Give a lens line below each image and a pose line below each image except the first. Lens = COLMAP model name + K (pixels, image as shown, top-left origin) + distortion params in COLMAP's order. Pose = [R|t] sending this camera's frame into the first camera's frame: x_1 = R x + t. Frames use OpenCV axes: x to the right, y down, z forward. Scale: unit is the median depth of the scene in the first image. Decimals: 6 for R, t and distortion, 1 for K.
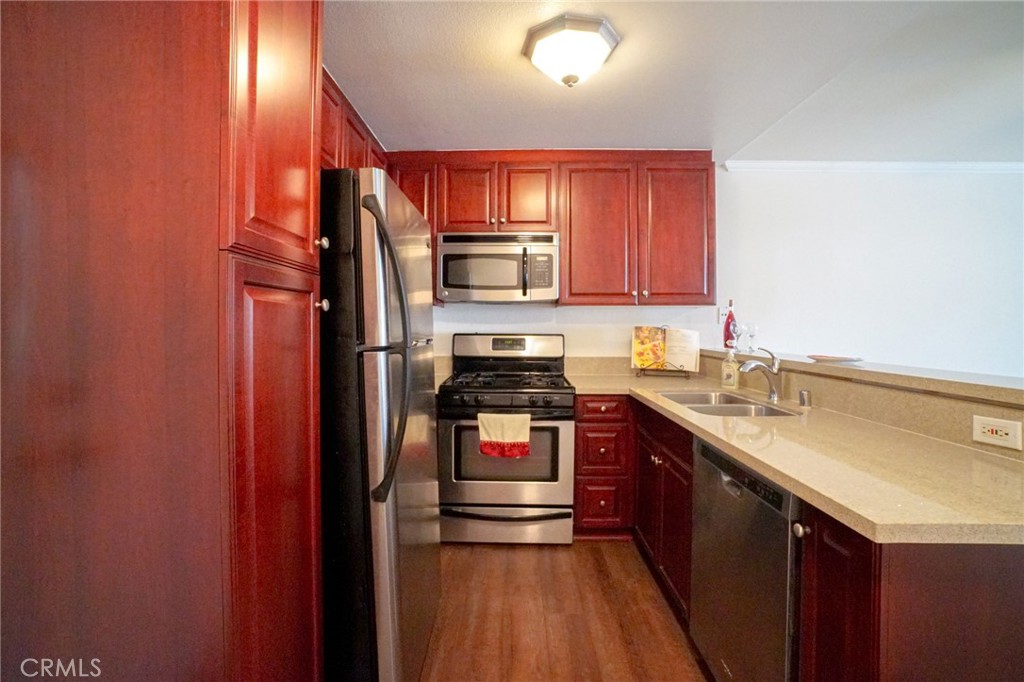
lens RADIAL K [[458.4, 0, 509.9], [0, 458.4, 329.6], [0, 0, 1]] dist [-0.044683, 0.015669]
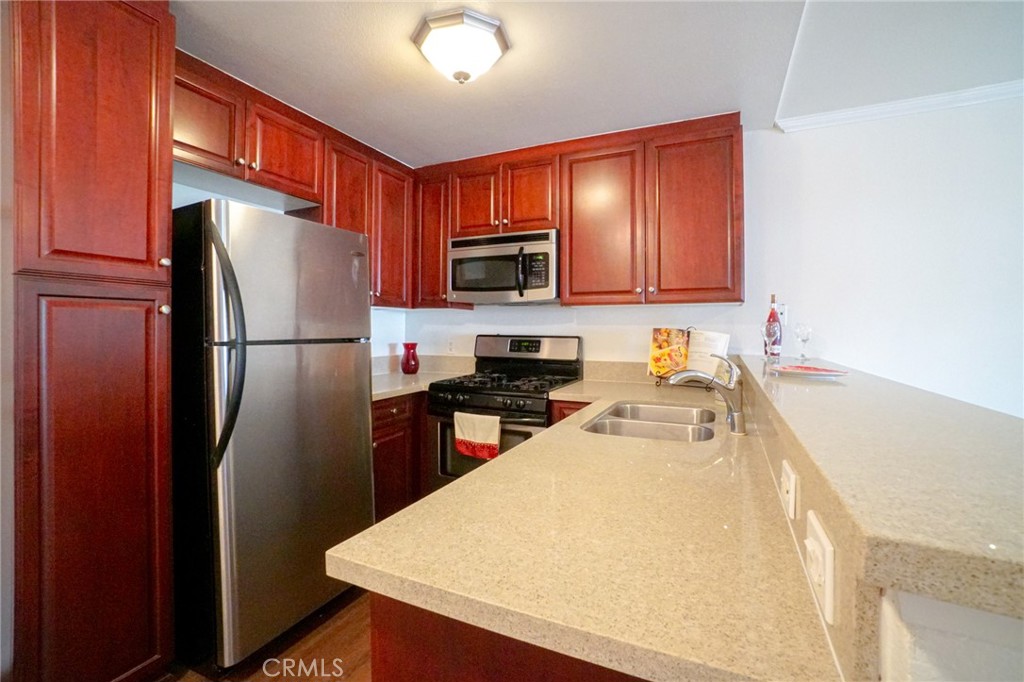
lens RADIAL K [[458.4, 0, 509.9], [0, 458.4, 329.6], [0, 0, 1]] dist [-0.044683, 0.015669]
pose [[0.912227, 0.002783, -0.409676, 0.400929], [-0.005517, 0.999970, -0.005492, 0.002465], [0.409648, 0.007270, 0.912215, 0.094274]]
